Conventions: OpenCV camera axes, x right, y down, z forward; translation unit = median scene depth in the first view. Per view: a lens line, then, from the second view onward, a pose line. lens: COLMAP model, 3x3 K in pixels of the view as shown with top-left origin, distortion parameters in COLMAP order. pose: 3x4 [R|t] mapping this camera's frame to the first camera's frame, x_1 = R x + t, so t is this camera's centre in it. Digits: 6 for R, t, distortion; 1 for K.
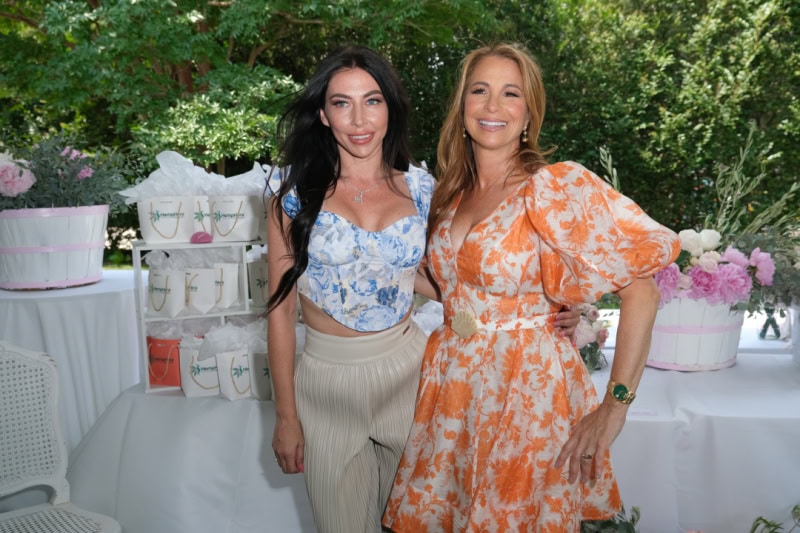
lens RADIAL K [[743.6, 0, 400.0], [0, 743.6, 266.5], [0, 0, 1]] dist [0.053747, 0.004858]
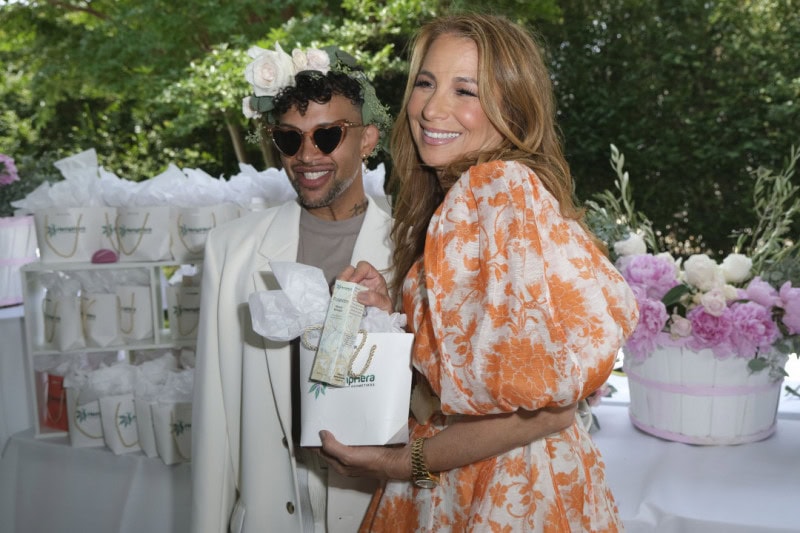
lens RADIAL K [[819.4, 0, 438.3], [0, 819.4, 265.6], [0, 0, 1]] dist [0.009798, -0.000619]
pose [[0.985301, 0.014979, -0.170168, 0.265075], [-0.015634, 0.999875, -0.002509, -0.032145], [0.170109, 0.005133, 0.985412, 0.151884]]
